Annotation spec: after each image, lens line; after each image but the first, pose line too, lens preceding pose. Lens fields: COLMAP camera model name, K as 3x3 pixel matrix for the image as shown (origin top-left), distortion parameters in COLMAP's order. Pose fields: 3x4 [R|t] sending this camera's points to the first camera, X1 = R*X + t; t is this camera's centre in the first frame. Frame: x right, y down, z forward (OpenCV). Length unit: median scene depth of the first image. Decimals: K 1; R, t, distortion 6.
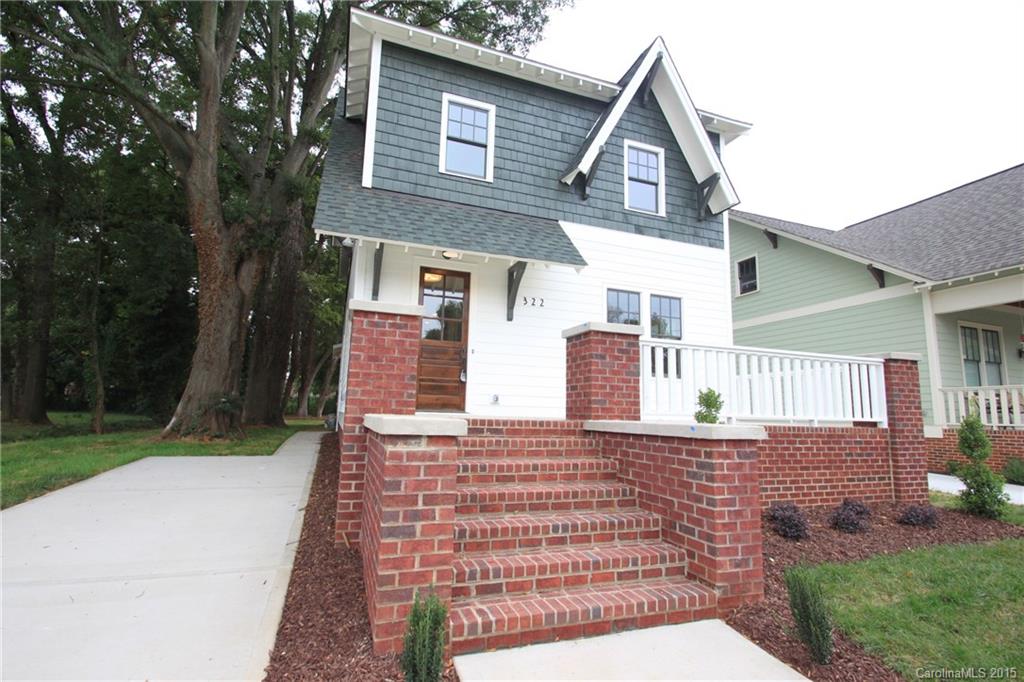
lens RADIAL K [[478.1, 0, 510.2], [0, 478.1, 343.9], [0, 0, 1]] dist [0.012294, -0.017685]
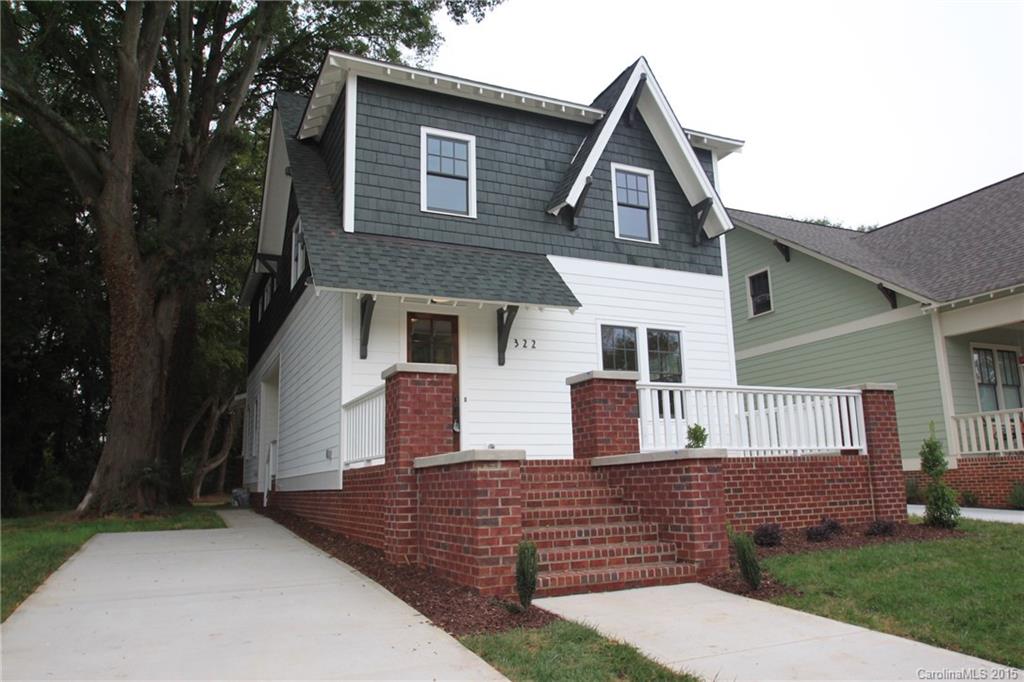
lens RADIAL K [[740.1, 0, 512.2], [0, 740.1, 347.0], [0, 0, 1]] dist [-0.040649, 0.002389]
pose [[0.995043, -0.036527, 0.092495, -0.115159], [0.040434, 0.998352, -0.040725, -0.024333], [-0.090855, 0.044263, 0.994880, -0.457972]]
